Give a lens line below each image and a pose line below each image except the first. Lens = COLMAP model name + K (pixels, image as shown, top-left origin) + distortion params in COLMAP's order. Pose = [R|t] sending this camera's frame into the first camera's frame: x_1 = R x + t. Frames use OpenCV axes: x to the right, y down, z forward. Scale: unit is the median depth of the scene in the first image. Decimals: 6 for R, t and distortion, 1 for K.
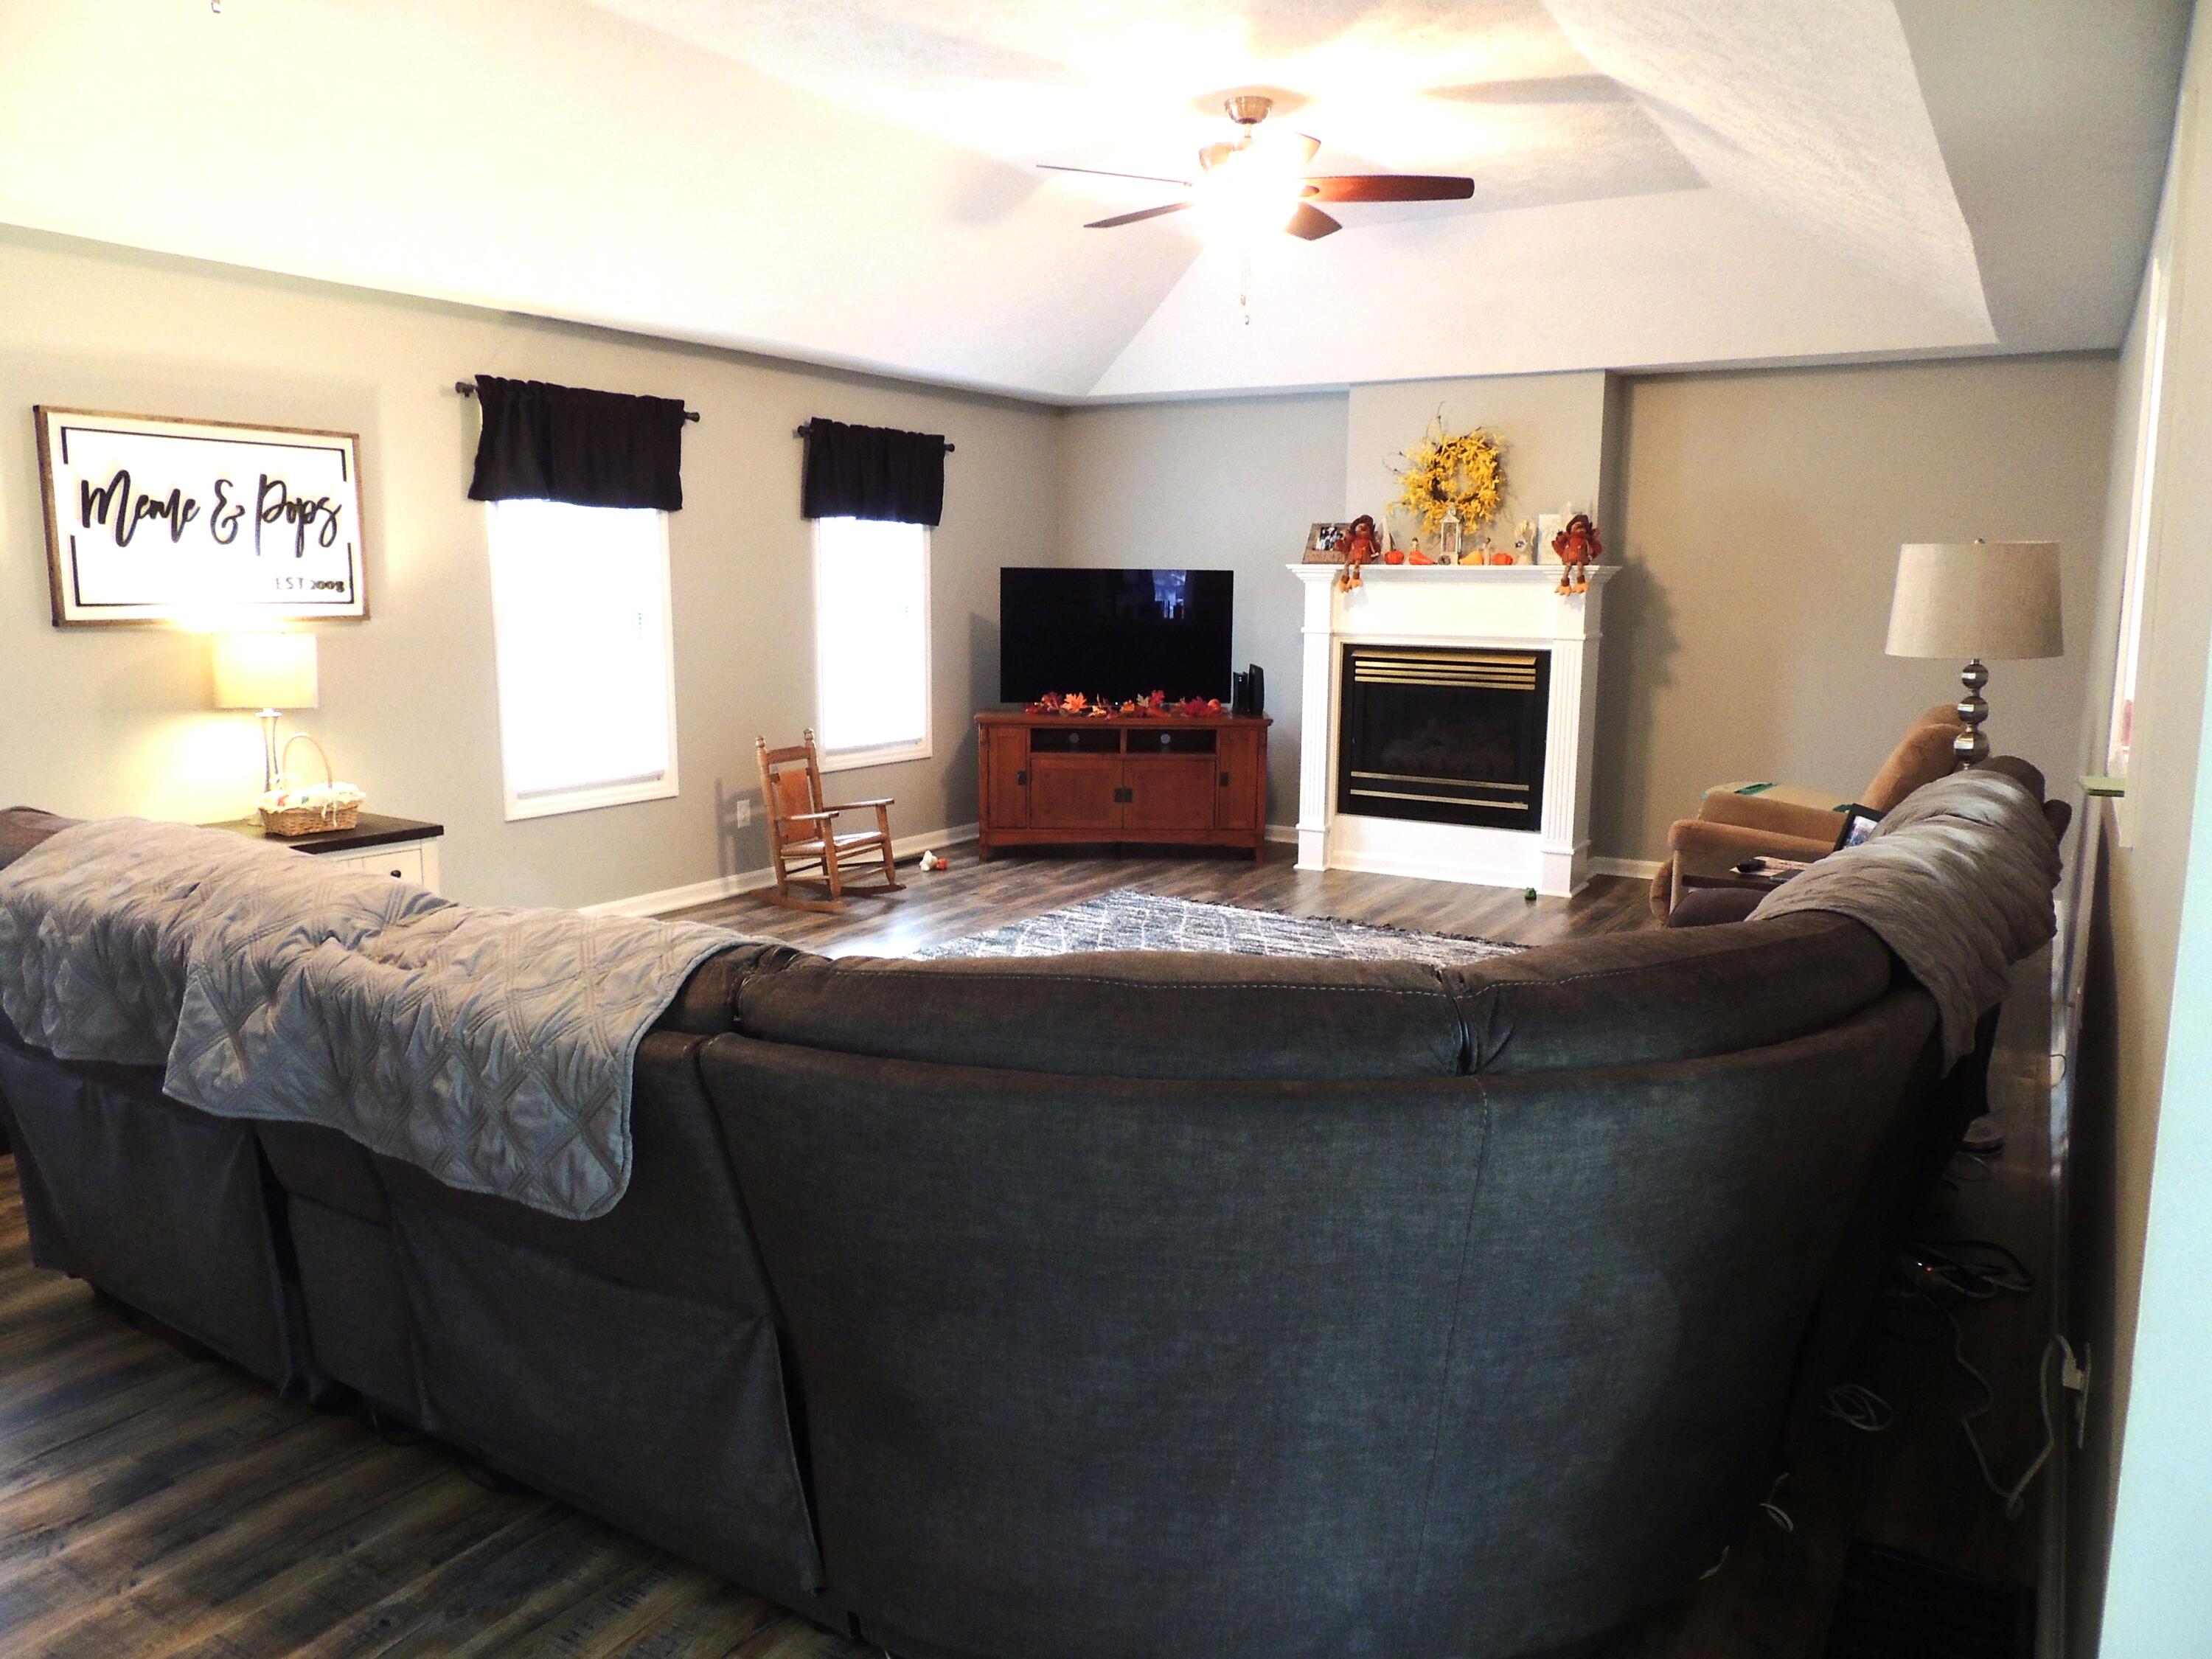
lens RADIAL K [[1566.5, 0, 1108.3], [0, 1566.5, 833.2], [0, 0, 1]] dist [-0.005840, -0.005797]
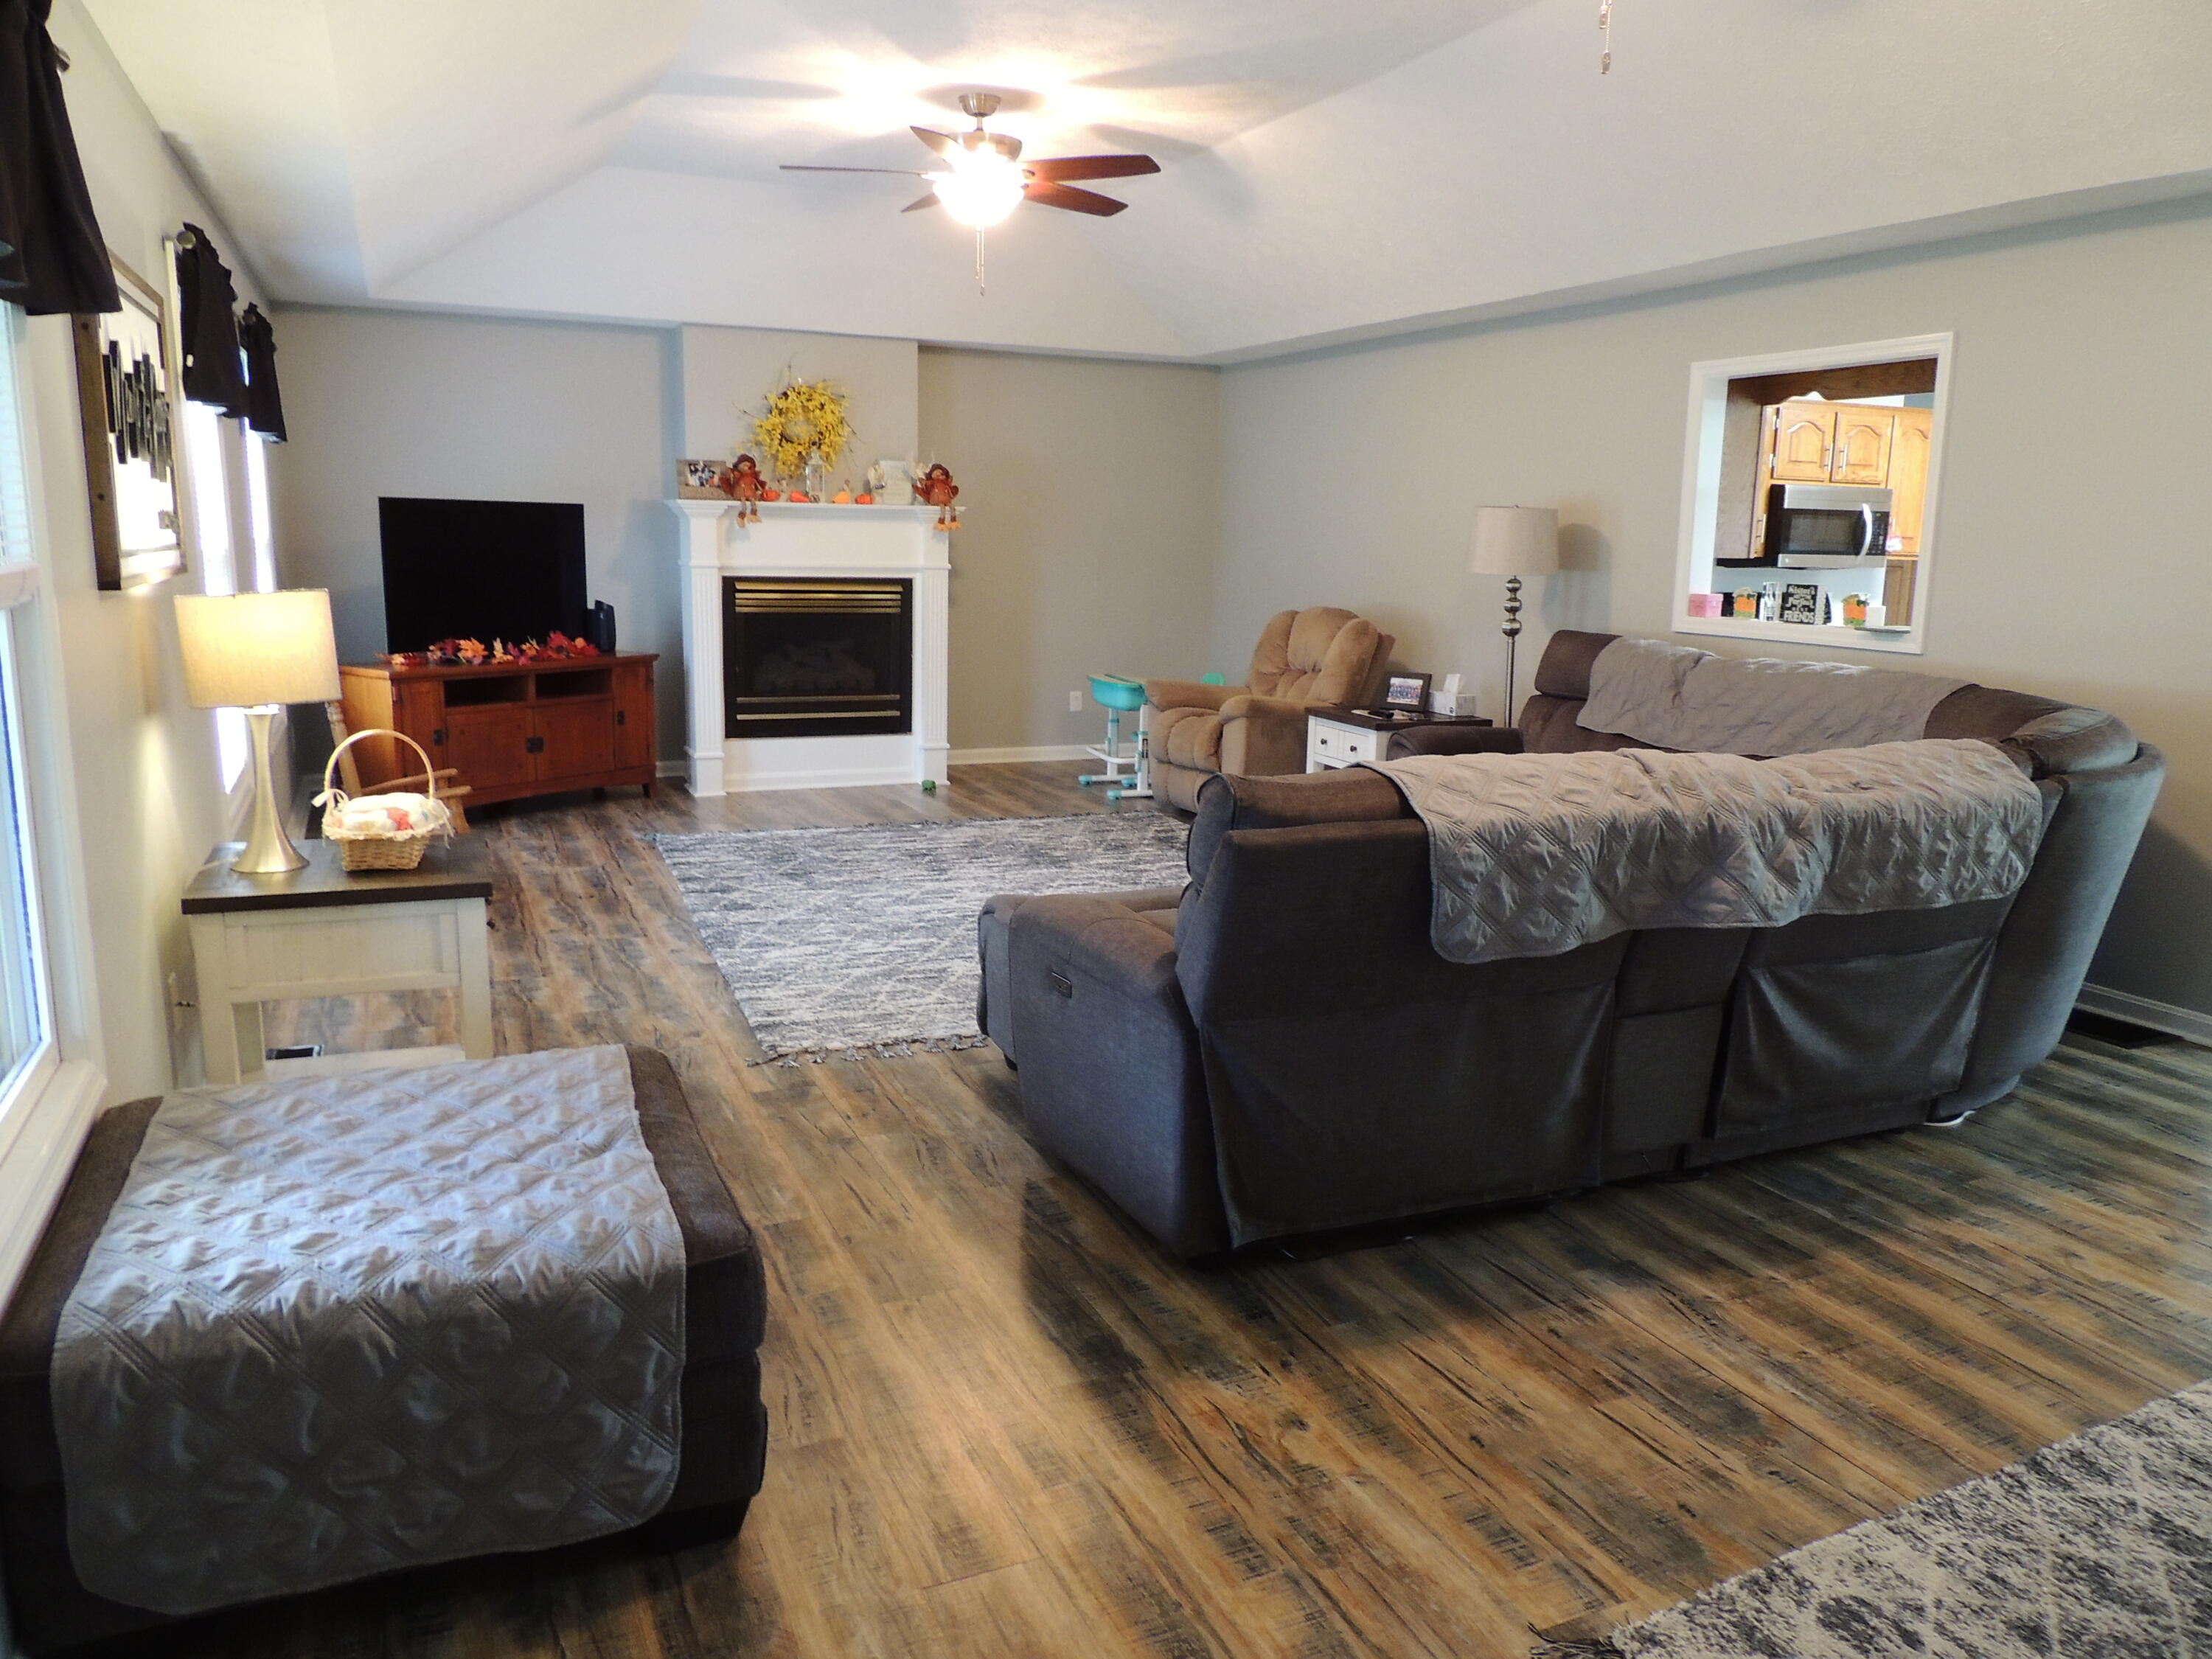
lens RADIAL K [[1566.5, 0, 1100.2], [0, 1566.5, 827.4], [0, 0, 1]] dist [-0.005840, -0.005797]
pose [[0.571643, -0.150394, 0.806601, -0.841313], [0.115030, 0.988039, 0.102701, -0.049321], [-0.812399, 0.034074, 0.582106, 0.279007]]
